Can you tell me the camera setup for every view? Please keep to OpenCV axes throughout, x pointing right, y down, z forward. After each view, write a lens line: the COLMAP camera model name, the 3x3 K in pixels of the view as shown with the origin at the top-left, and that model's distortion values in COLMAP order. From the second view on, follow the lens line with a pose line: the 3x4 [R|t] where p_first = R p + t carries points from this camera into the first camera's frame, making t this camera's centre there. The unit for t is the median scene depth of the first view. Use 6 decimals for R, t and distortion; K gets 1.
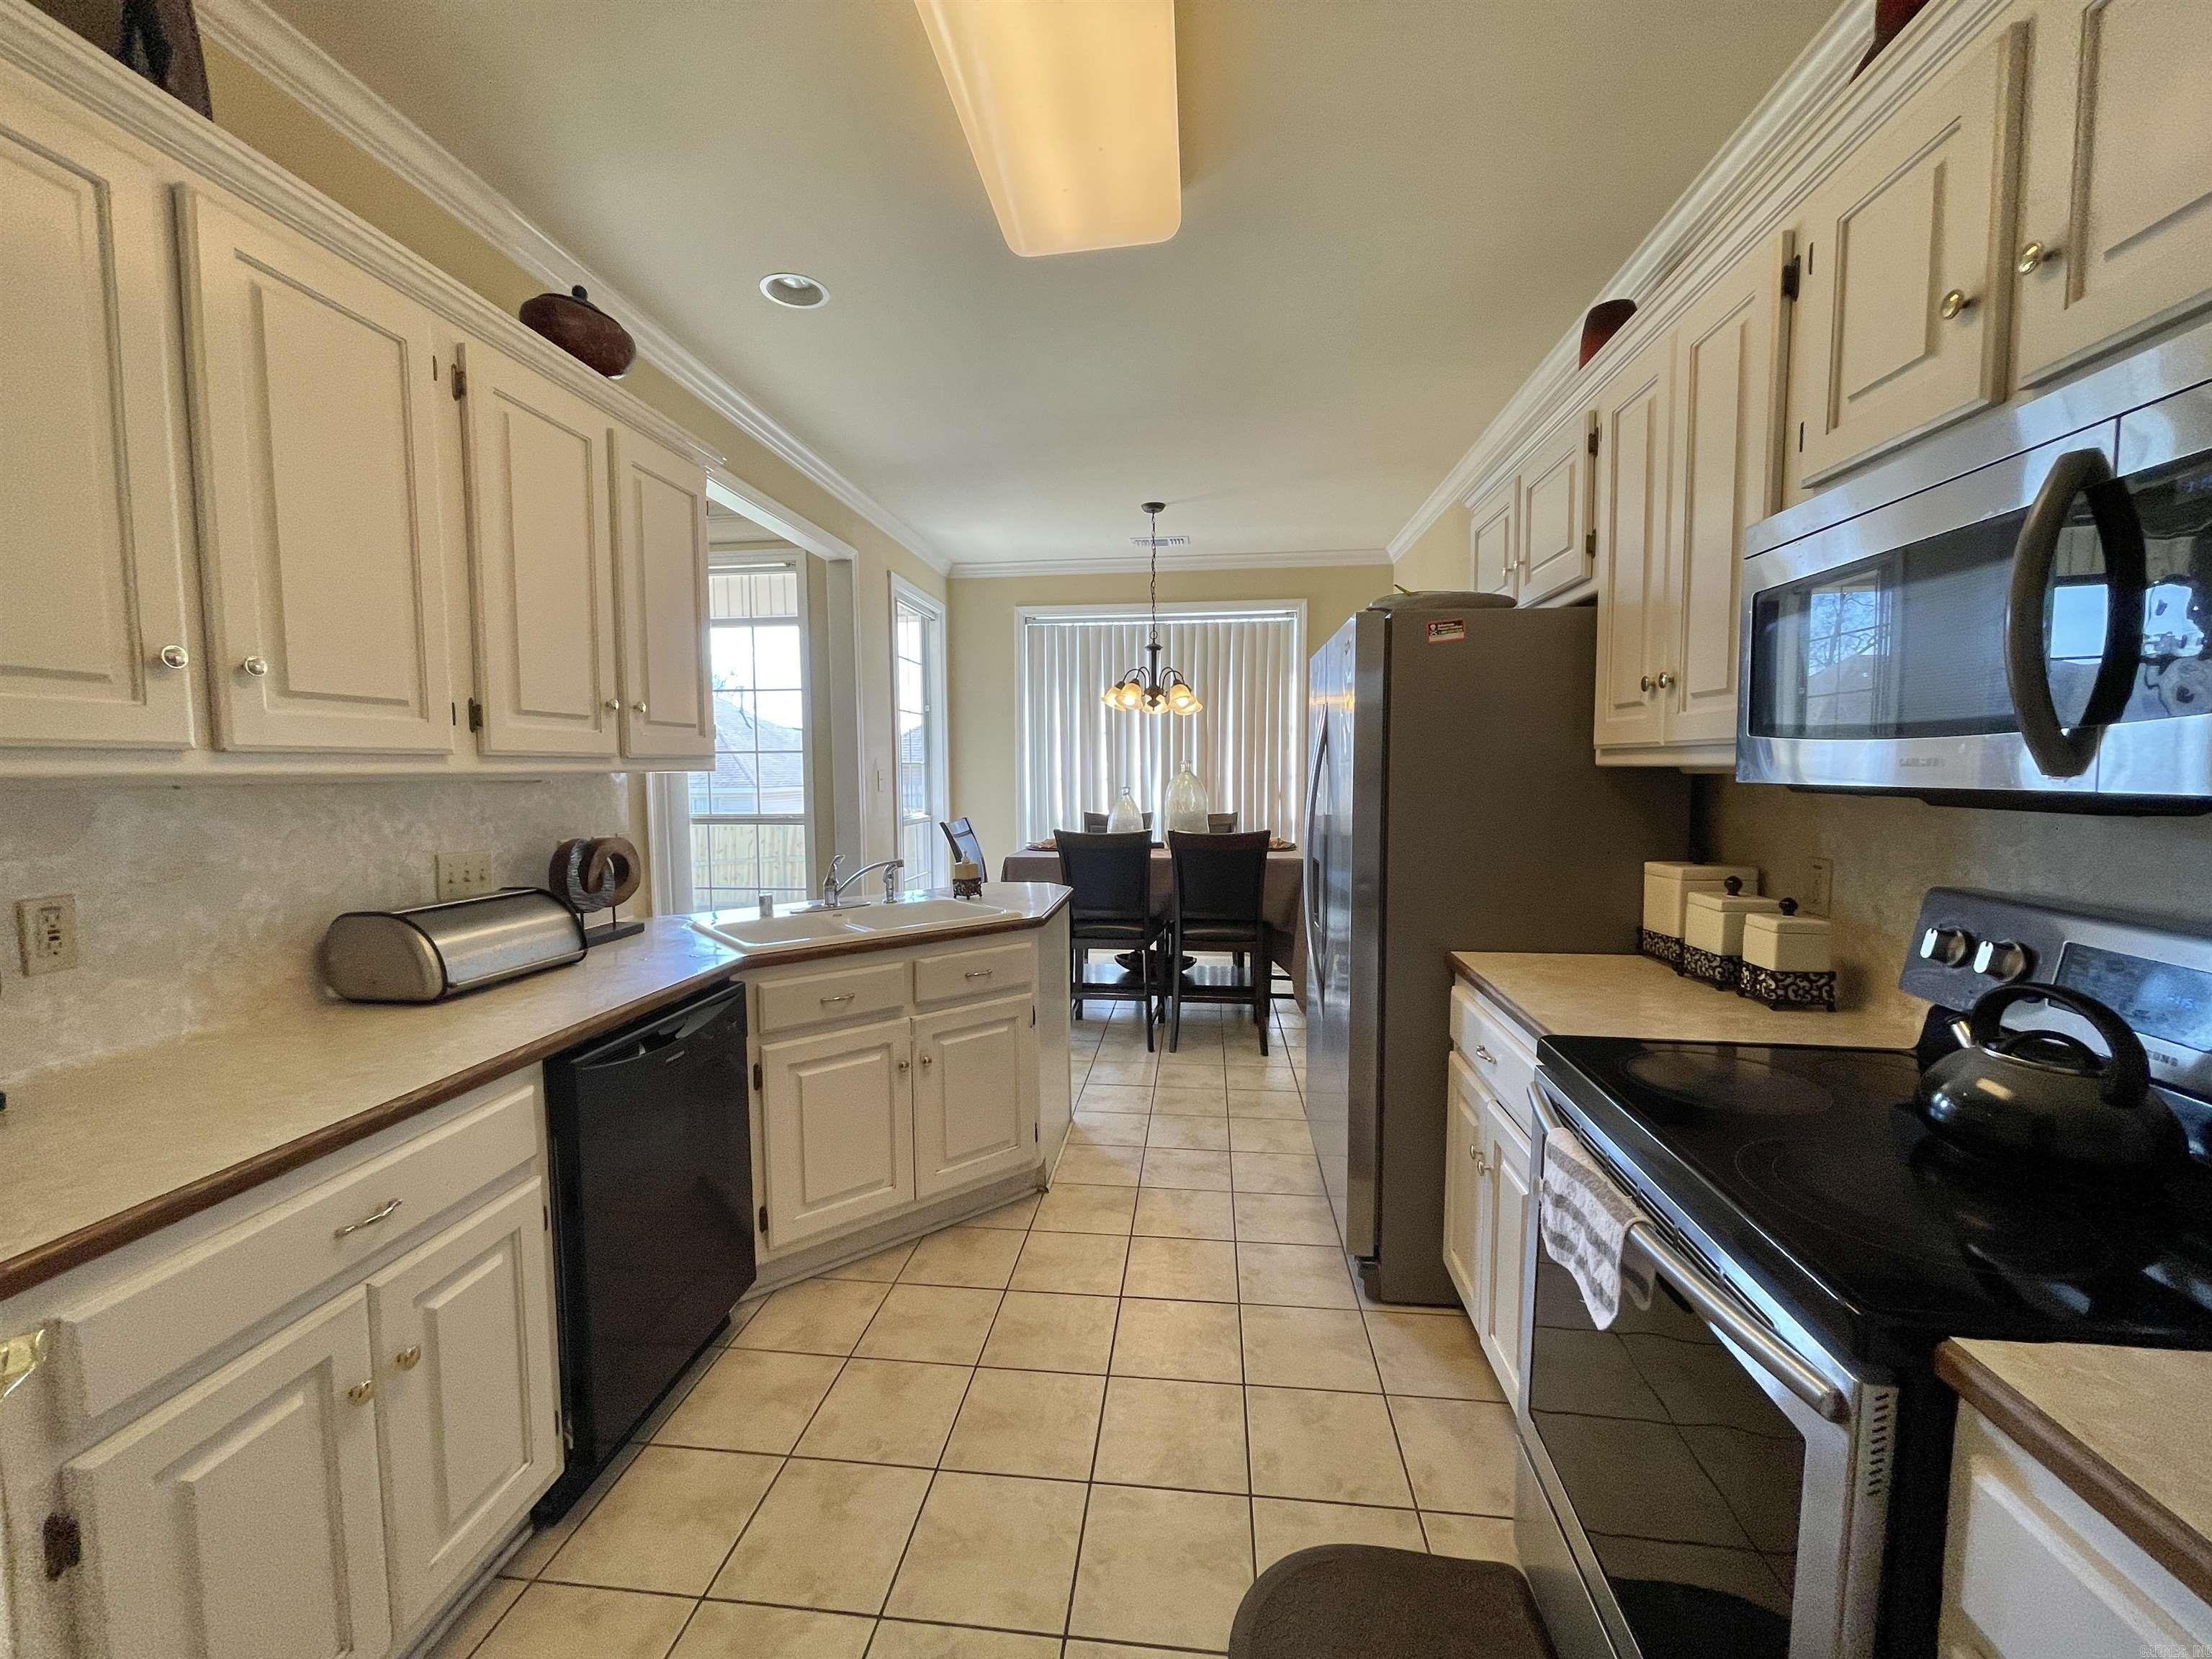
lens RADIAL K [[878.3, 0, 1106.0], [0, 878.3, 829.5], [0, 0, 1]] dist [-0.000984, -0.000147]
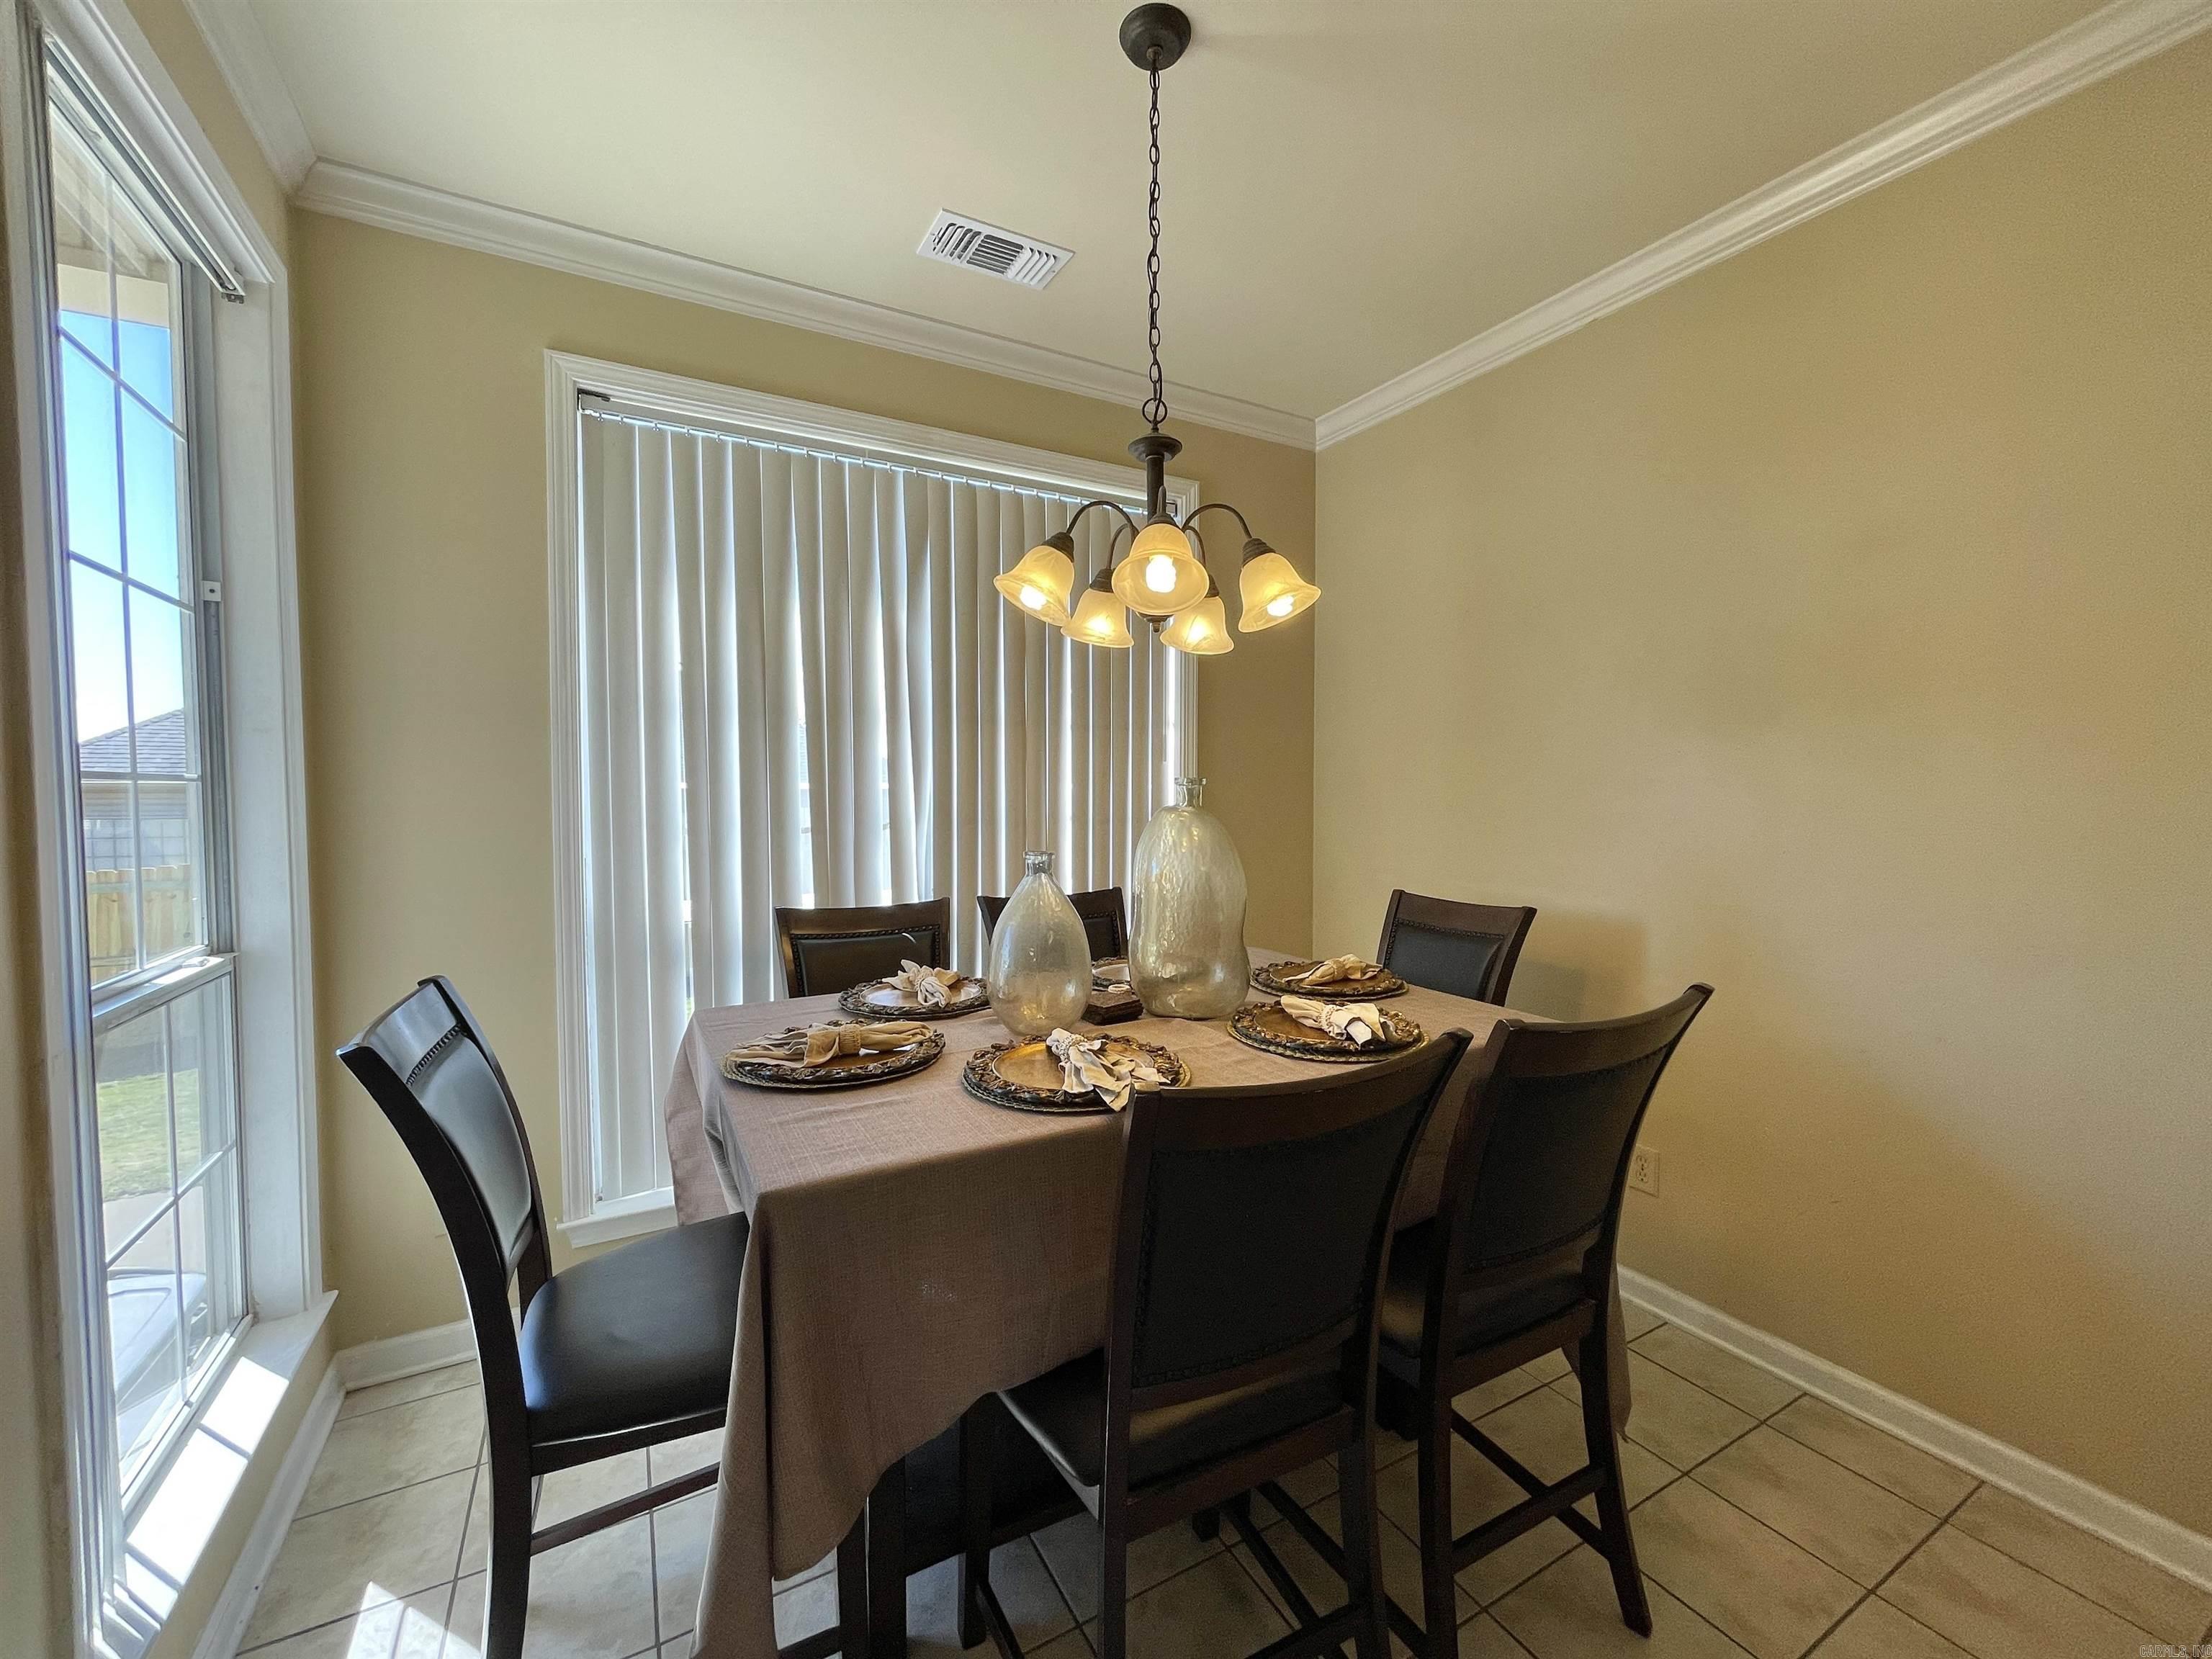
lens RADIAL K [[878.3, 0, 1106.0], [0, 878.3, 829.5], [0, 0, 1]] dist [-0.000984, -0.000147]
pose [[0.820213, -0.017408, 0.571794, -0.126070], [0.040199, 0.998820, -0.027255, -0.036433], [-0.570644, 0.045340, 0.819945, 0.584619]]
